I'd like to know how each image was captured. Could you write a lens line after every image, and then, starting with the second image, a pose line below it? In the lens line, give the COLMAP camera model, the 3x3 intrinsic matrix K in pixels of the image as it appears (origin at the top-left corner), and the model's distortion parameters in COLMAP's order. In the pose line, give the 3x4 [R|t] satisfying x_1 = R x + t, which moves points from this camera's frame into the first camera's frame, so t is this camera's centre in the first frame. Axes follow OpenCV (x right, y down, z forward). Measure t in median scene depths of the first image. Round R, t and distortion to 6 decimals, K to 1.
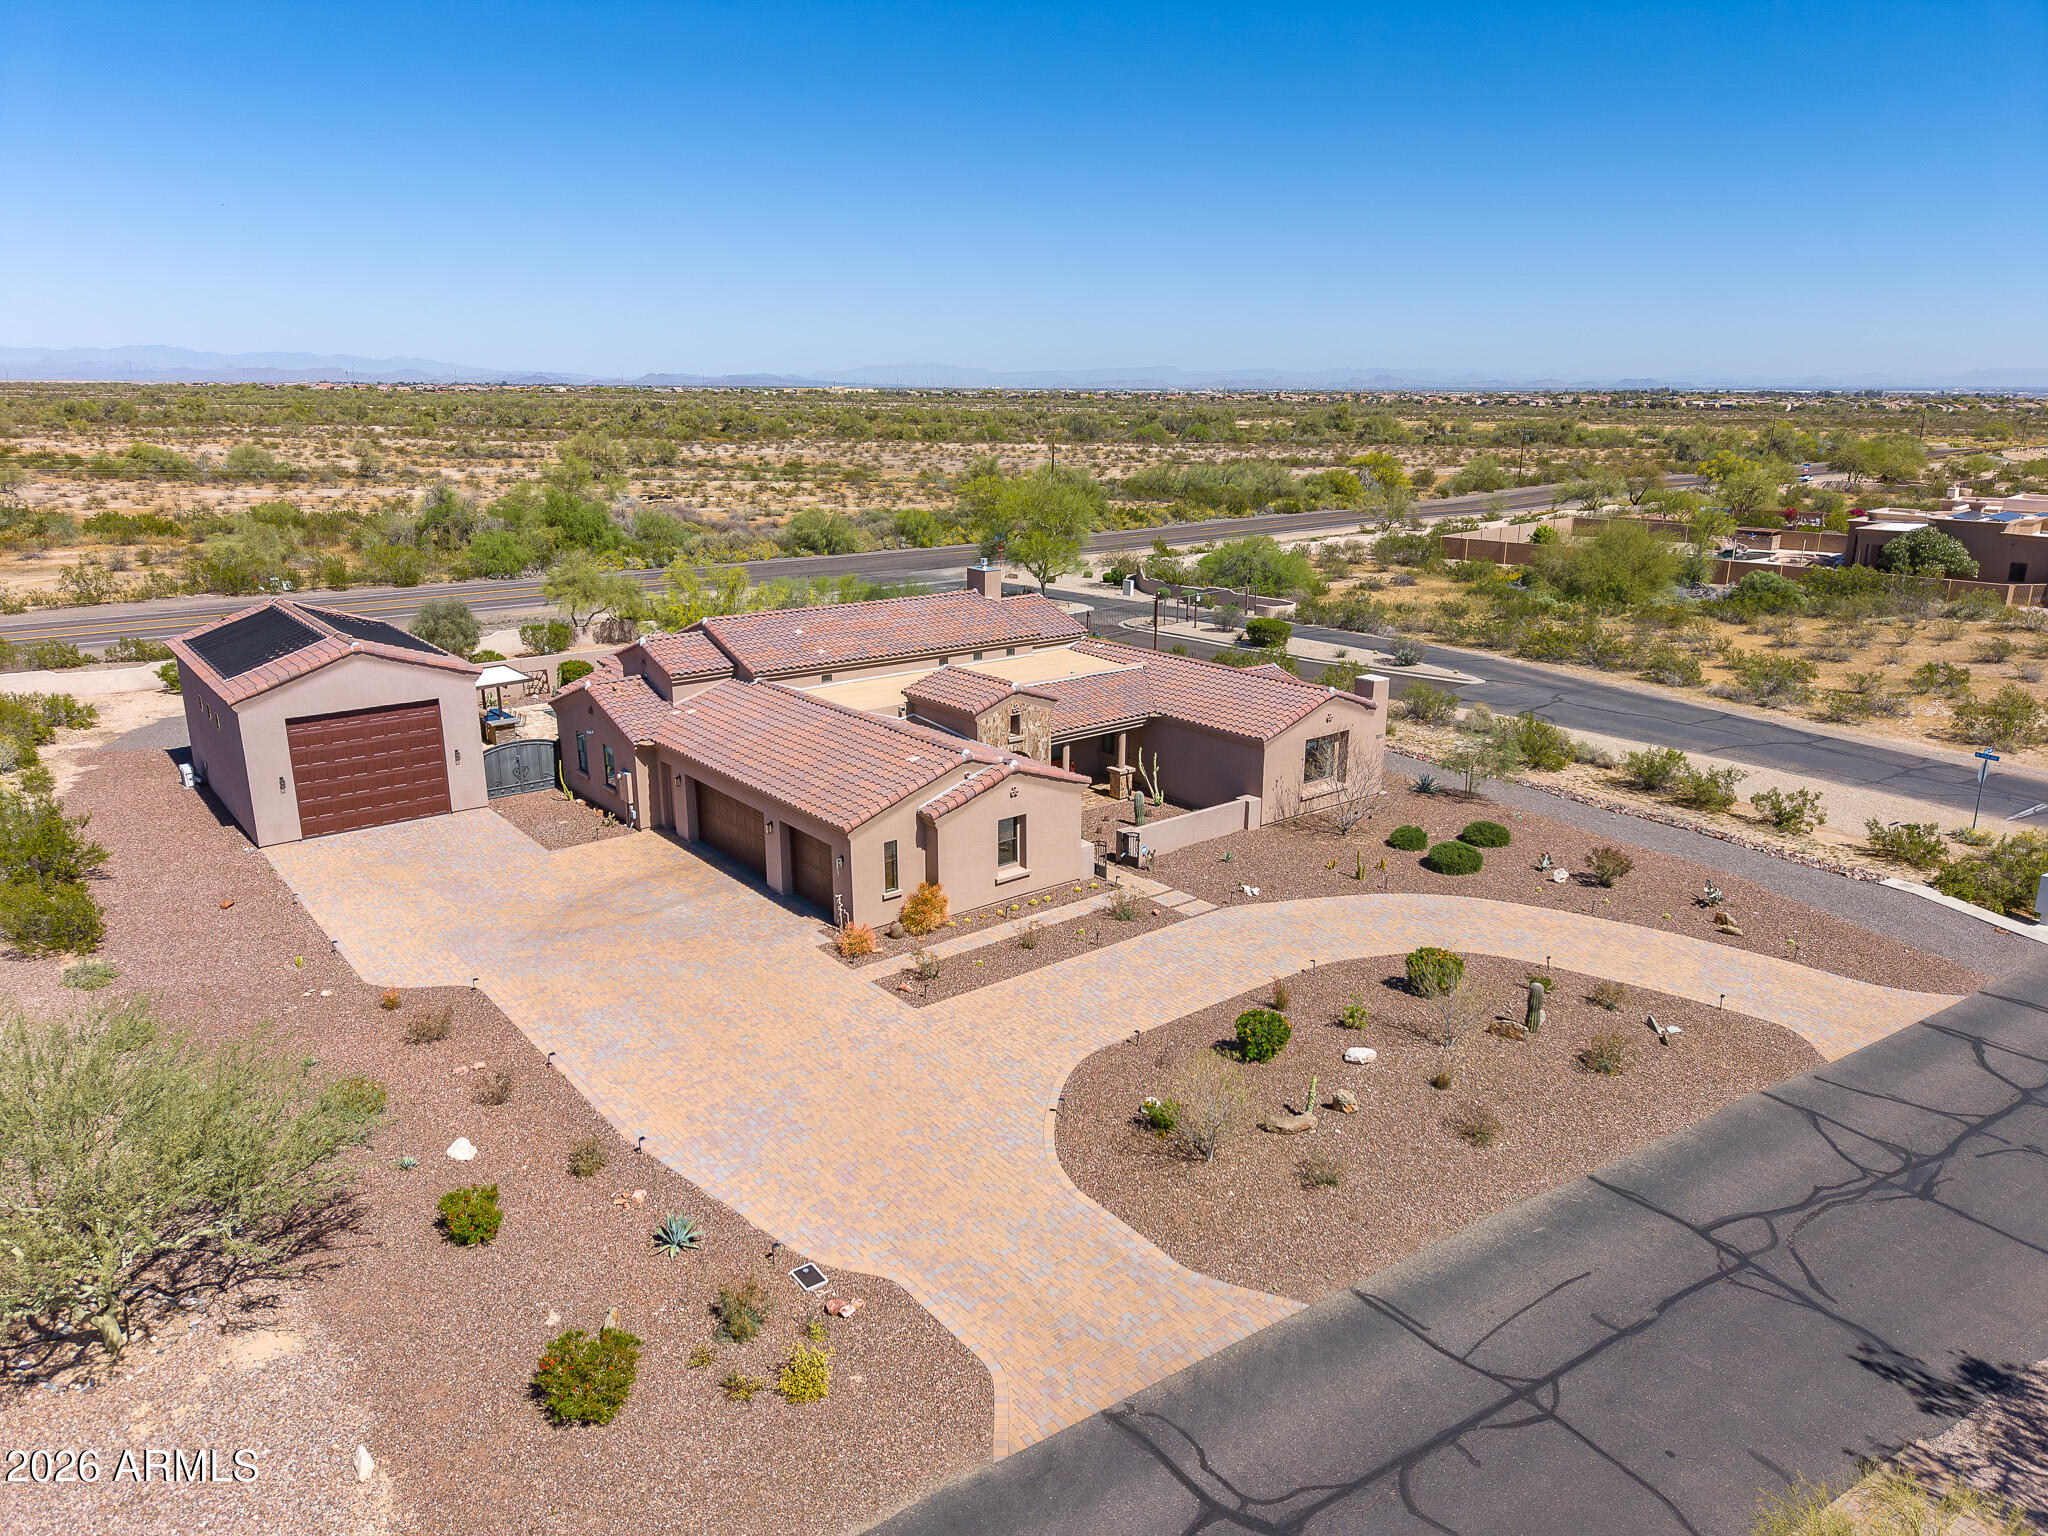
lens RADIAL K [[1363.7, 0, 1021.2], [0, 1363.7, 766.2], [0, 0, 1]] dist [0.033774, -0.030896]
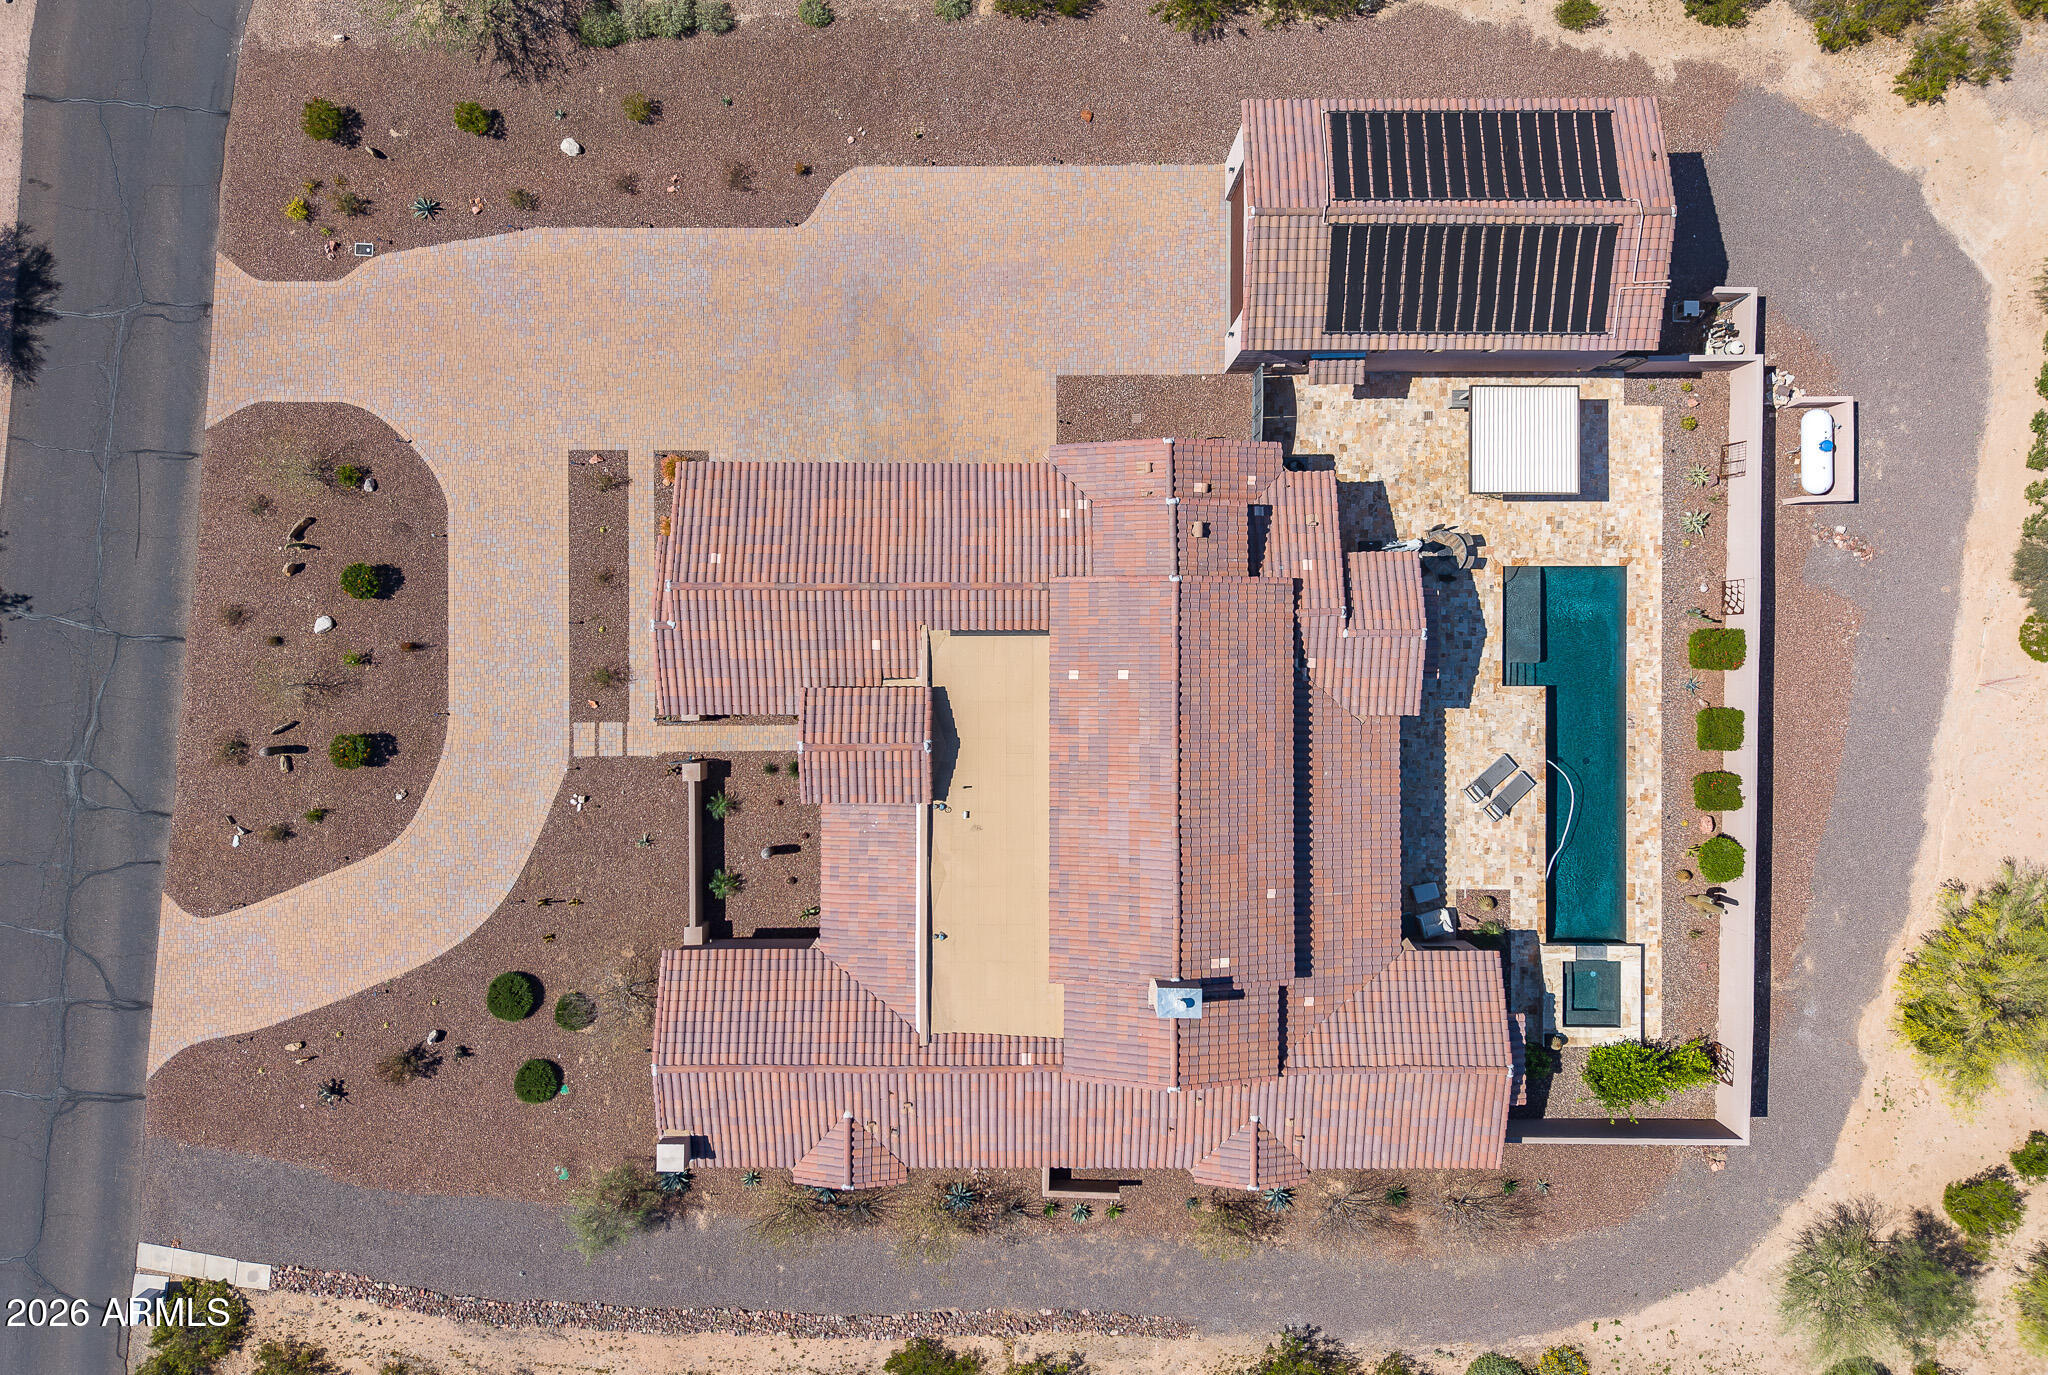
lens RADIAL K [[1370.2, 0, 1021.0], [0, 1370.2, 656.7], [0, 0, 1]] dist [0.028240, -0.029903]
pose [[-0.621076, 0.783750, -0.000105, -0.149729], [-0.206913, -0.163837, 0.964544, -1.002933], [0.755944, 0.599077, 0.263923, 0.816161]]
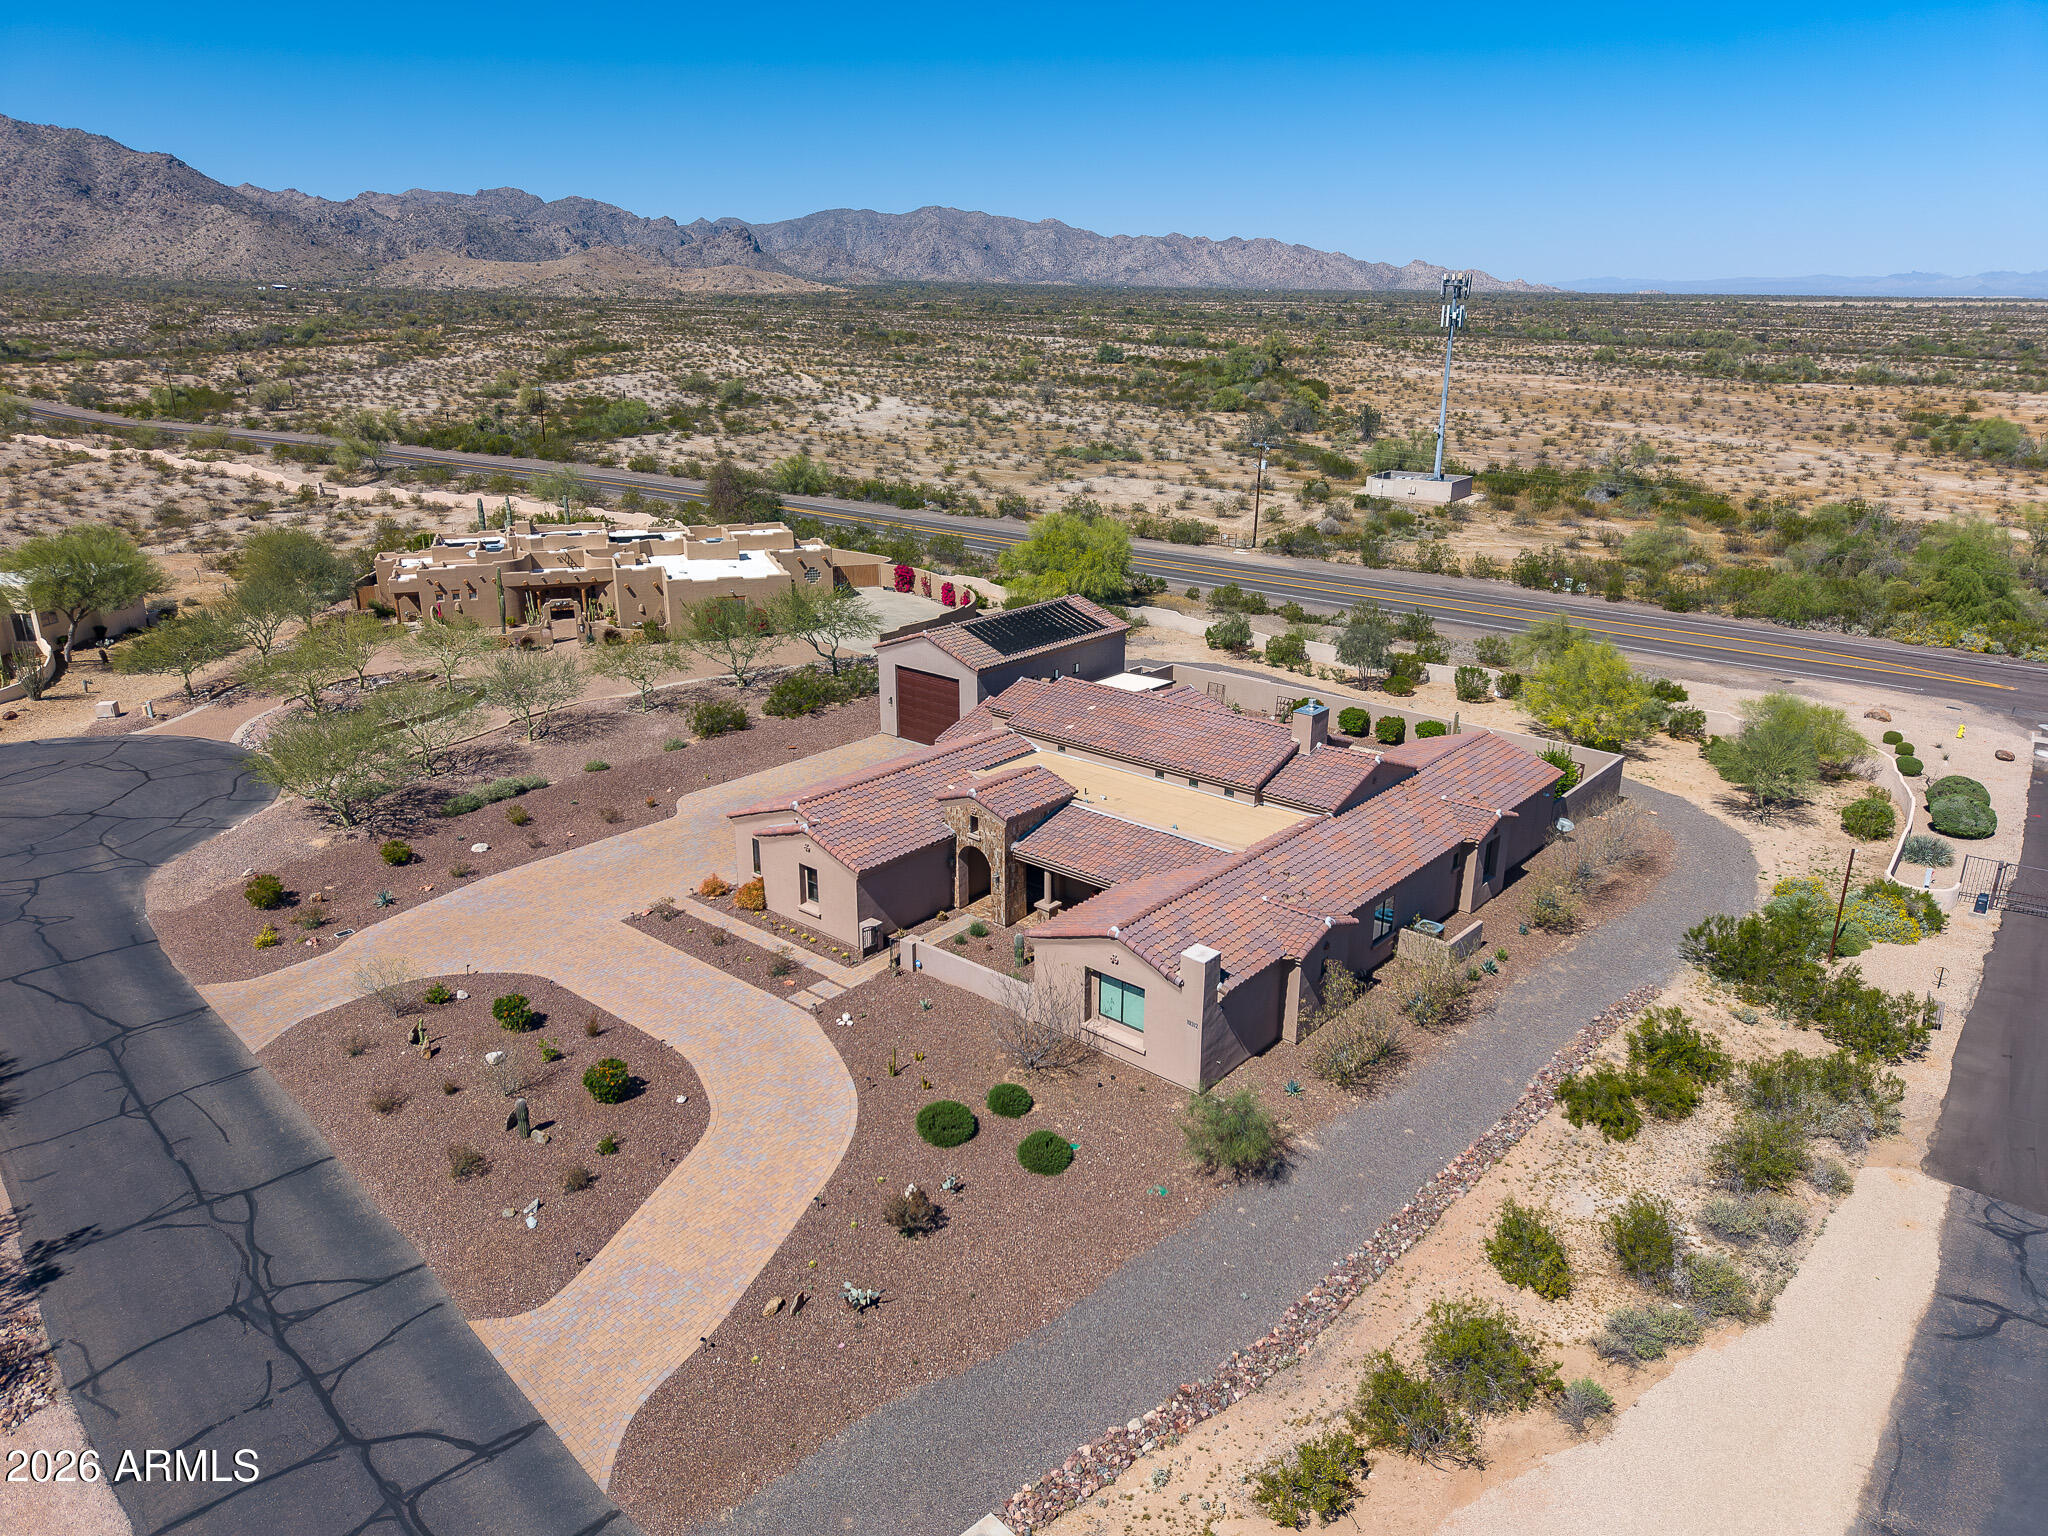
lens RADIAL K [[1363.7, 0, 1021.2], [0, 1363.7, 766.2], [0, 0, 1]] dist [0.033774, -0.030896]
pose [[0.185958, 0.315637, -0.930480, 1.046162], [-0.264735, 0.928072, 0.261913, -0.384408], [0.946222, 0.197625, 0.256142, 0.736043]]
